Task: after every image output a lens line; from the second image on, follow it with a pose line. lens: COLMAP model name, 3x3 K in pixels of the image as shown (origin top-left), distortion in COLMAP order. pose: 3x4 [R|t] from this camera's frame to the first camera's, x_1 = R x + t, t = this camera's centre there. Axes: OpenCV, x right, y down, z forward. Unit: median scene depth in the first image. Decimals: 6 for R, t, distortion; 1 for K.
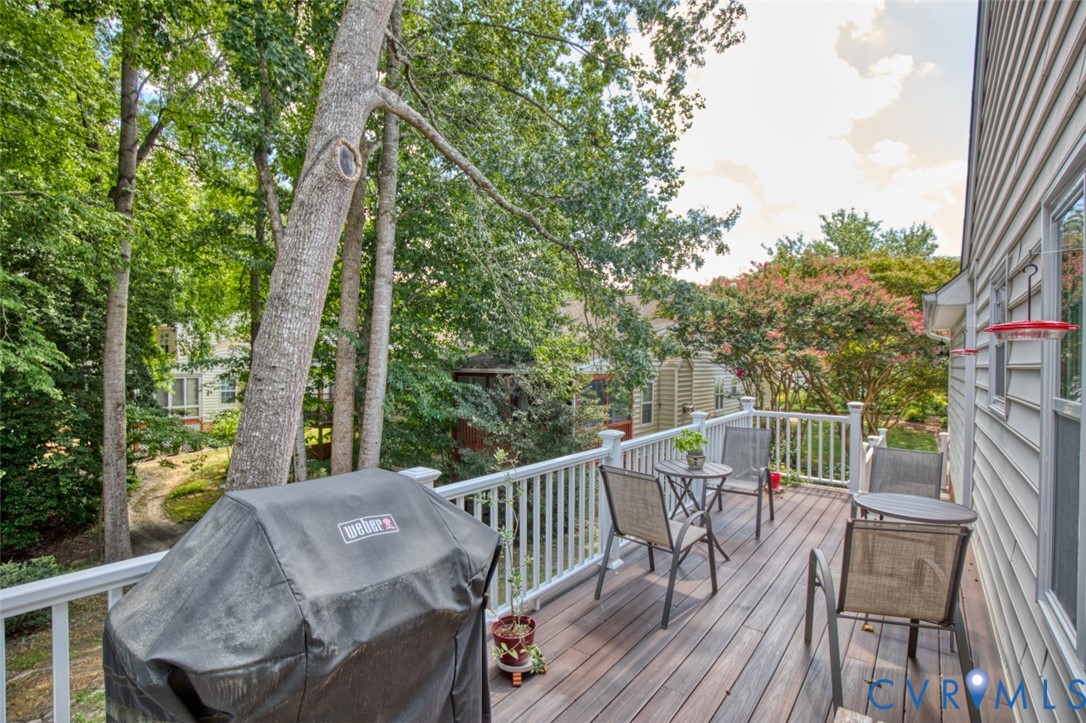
lens RADIAL K [[492.9, 0, 546.1], [0, 492.9, 362.9], [0, 0, 1]] dist [-0.030779, 0.004317]
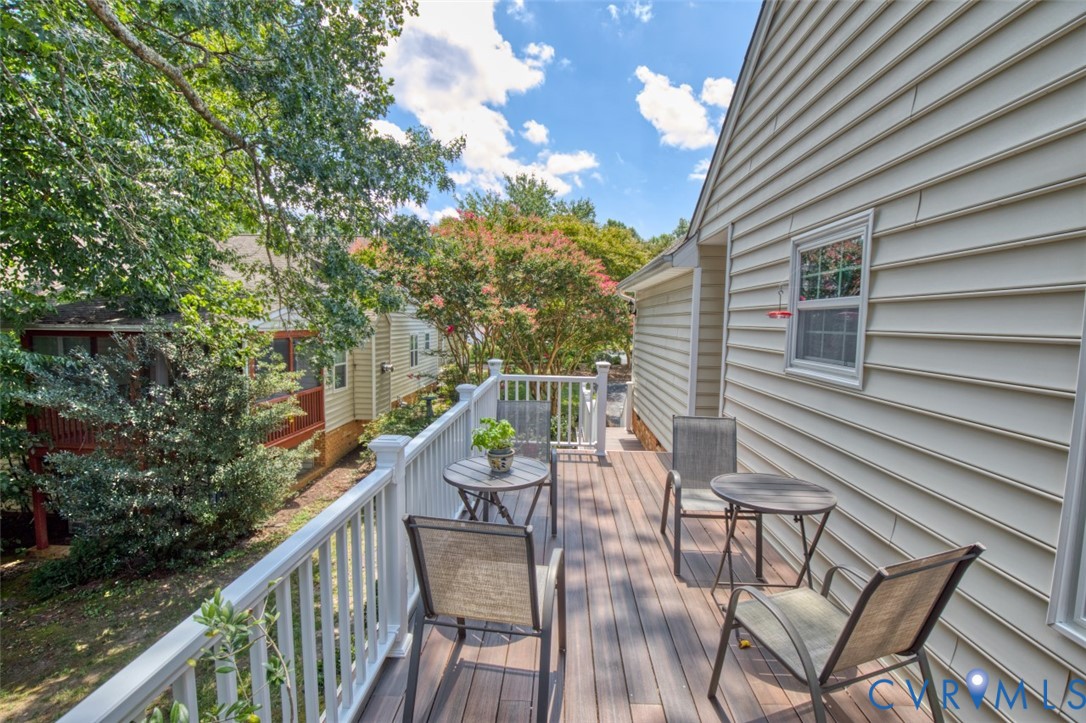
lens RADIAL K [[492.9, 0, 540.9], [0, 492.9, 363.7], [0, 0, 1]] dist [-0.030779, 0.004317]
pose [[0.805163, -0.044960, 0.591347, -0.024062], [-0.011467, 0.995756, 0.091320, -0.002315], [-0.592943, -0.080308, 0.801230, 0.147401]]
